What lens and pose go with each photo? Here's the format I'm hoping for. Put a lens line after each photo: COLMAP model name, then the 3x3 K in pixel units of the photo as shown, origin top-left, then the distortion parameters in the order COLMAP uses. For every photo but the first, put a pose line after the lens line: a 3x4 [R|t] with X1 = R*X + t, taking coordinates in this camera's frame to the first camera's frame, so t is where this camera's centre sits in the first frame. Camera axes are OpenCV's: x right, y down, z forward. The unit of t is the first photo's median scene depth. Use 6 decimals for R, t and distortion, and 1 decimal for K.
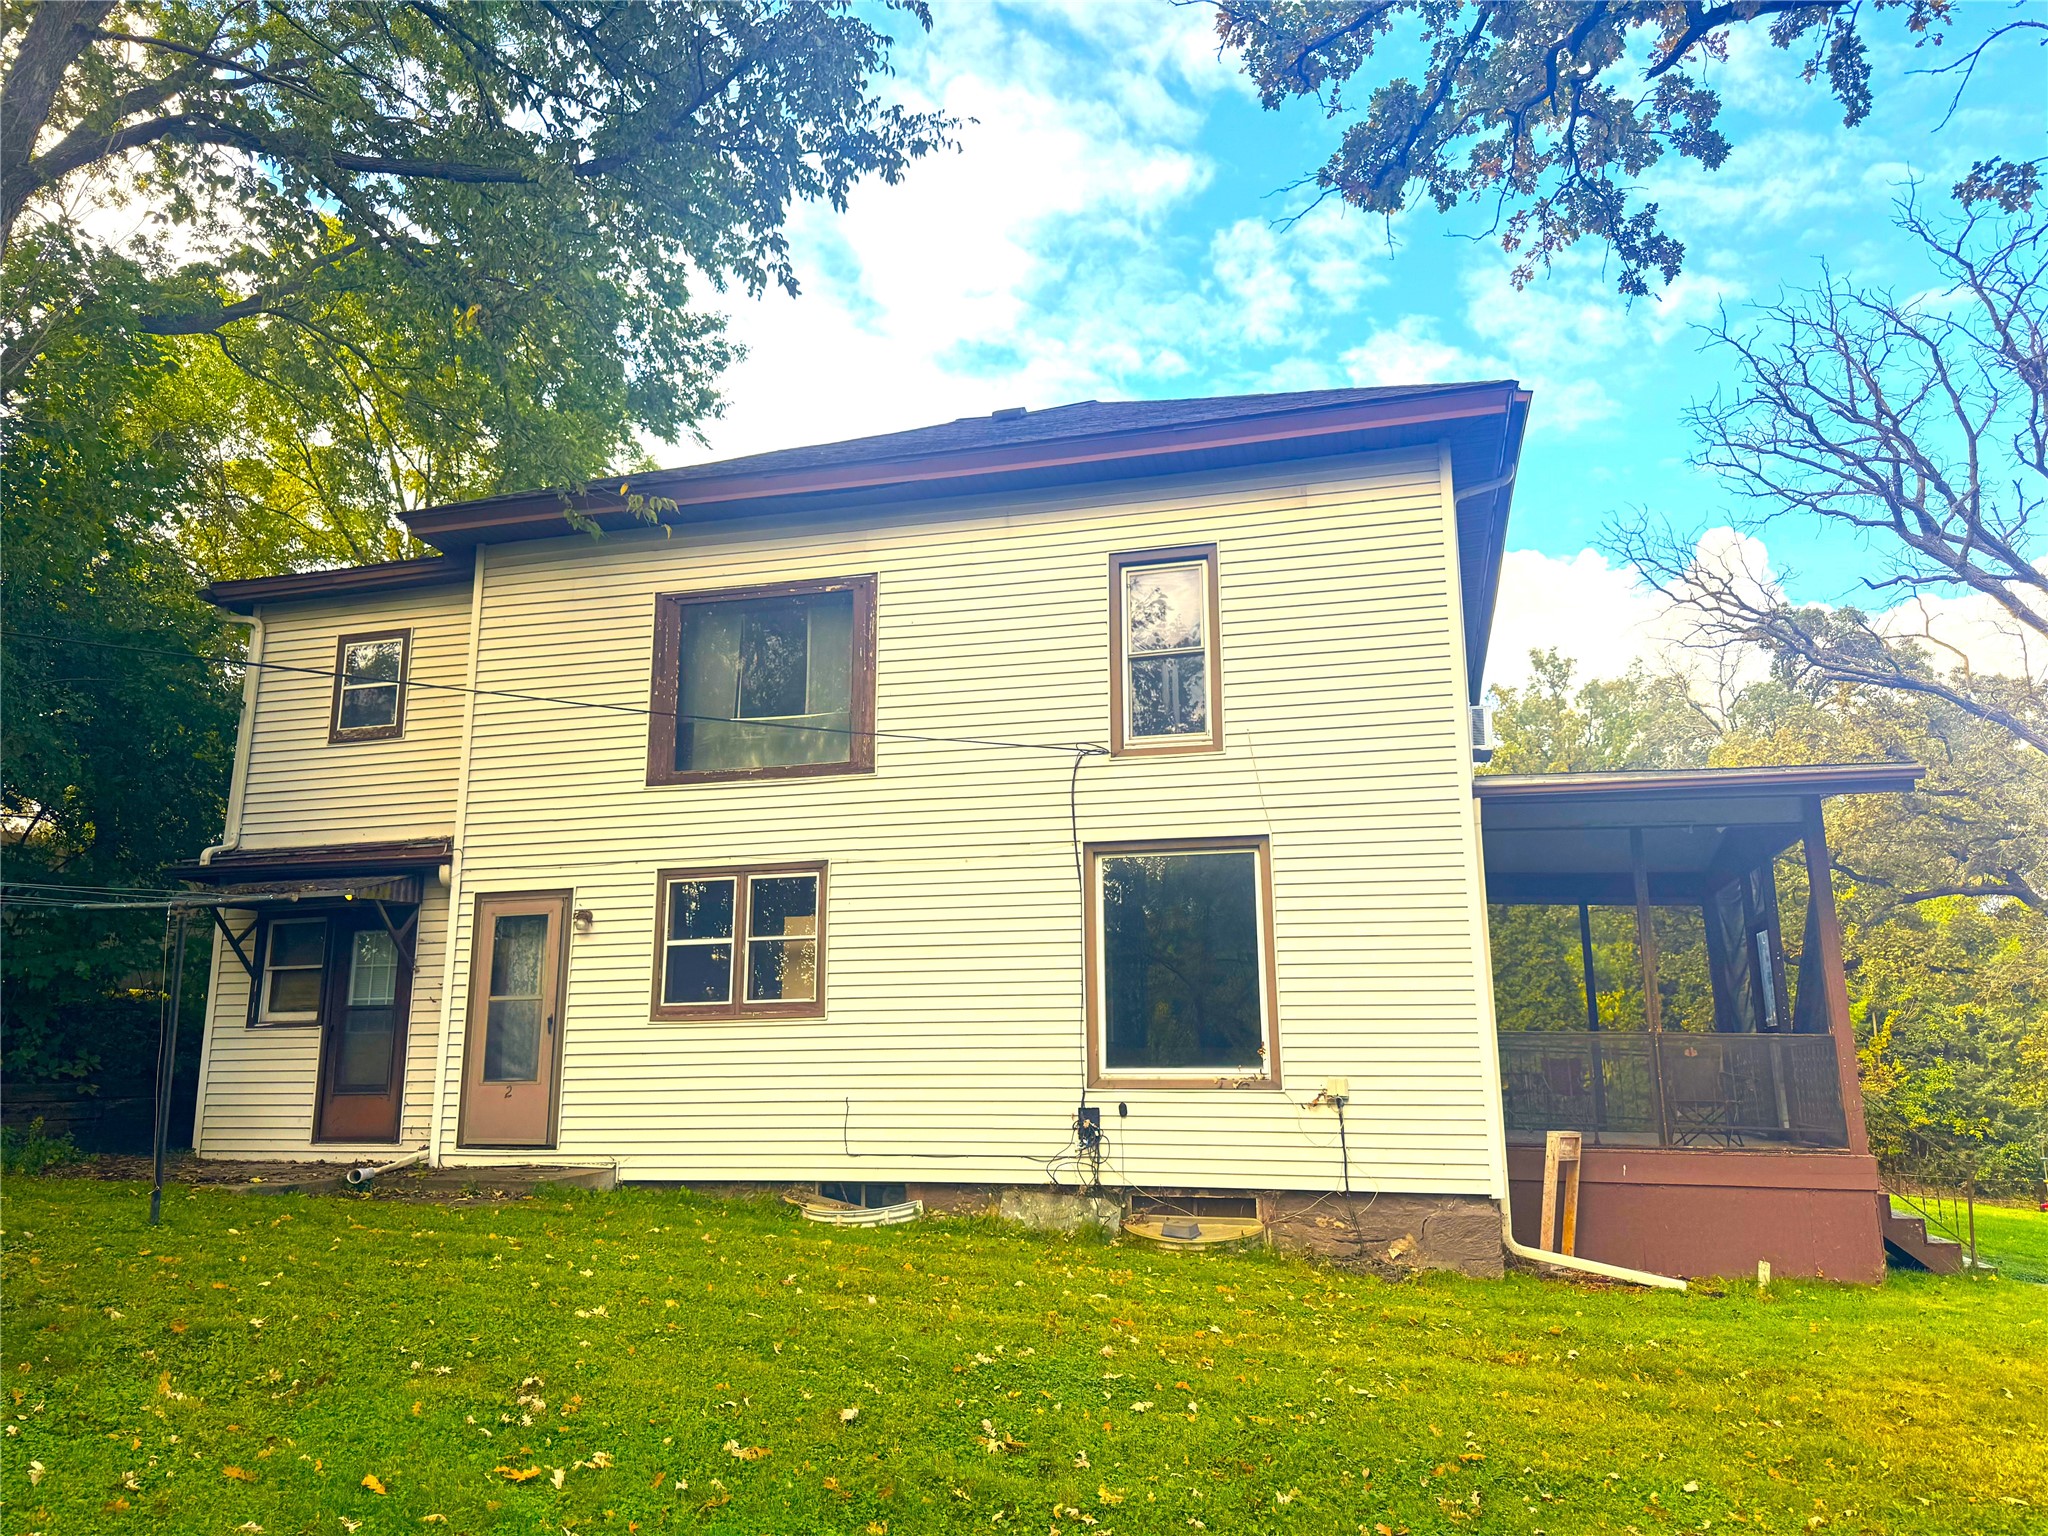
lens RADIAL K [[1450.7, 0, 1019.0], [0, 1450.7, 759.2], [0, 0, 1]] dist [0.041632, -0.063649]
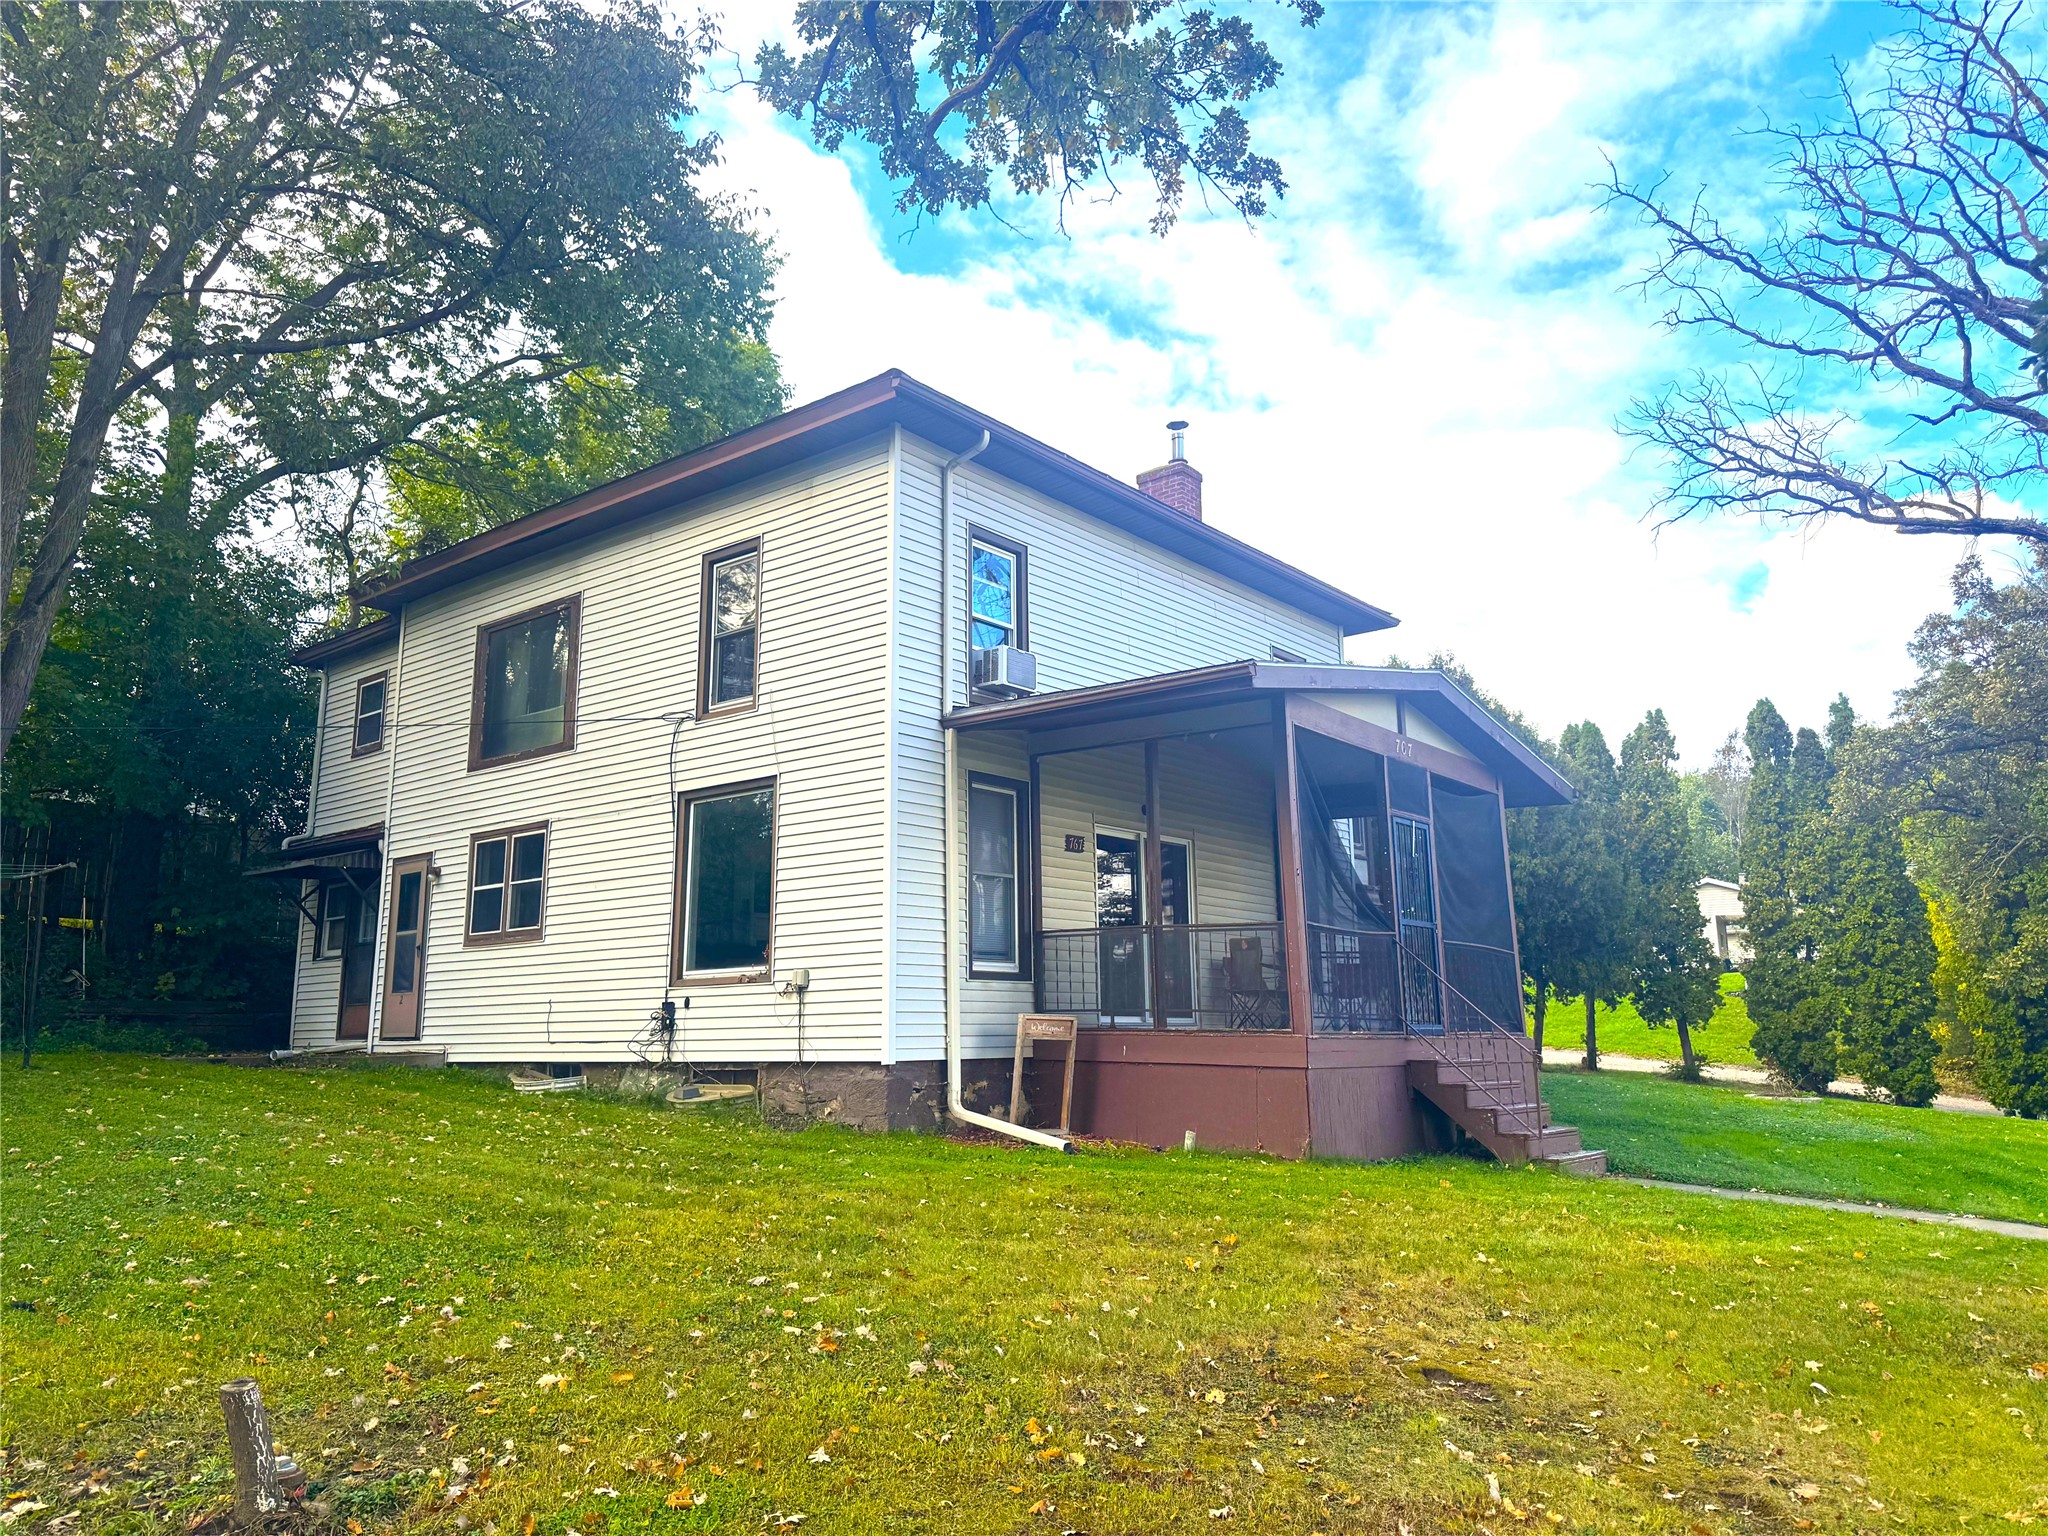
lens RADIAL K [[1450.7, 0, 1074.8], [0, 1450.7, 770.4], [0, 0, 1]] dist [0.041632, -0.063649]
pose [[0.912146, -0.077966, -0.402382, 0.818783], [0.091601, 0.995687, 0.014722, 0.049205], [0.399498, -0.050287, 0.915354, -0.002985]]
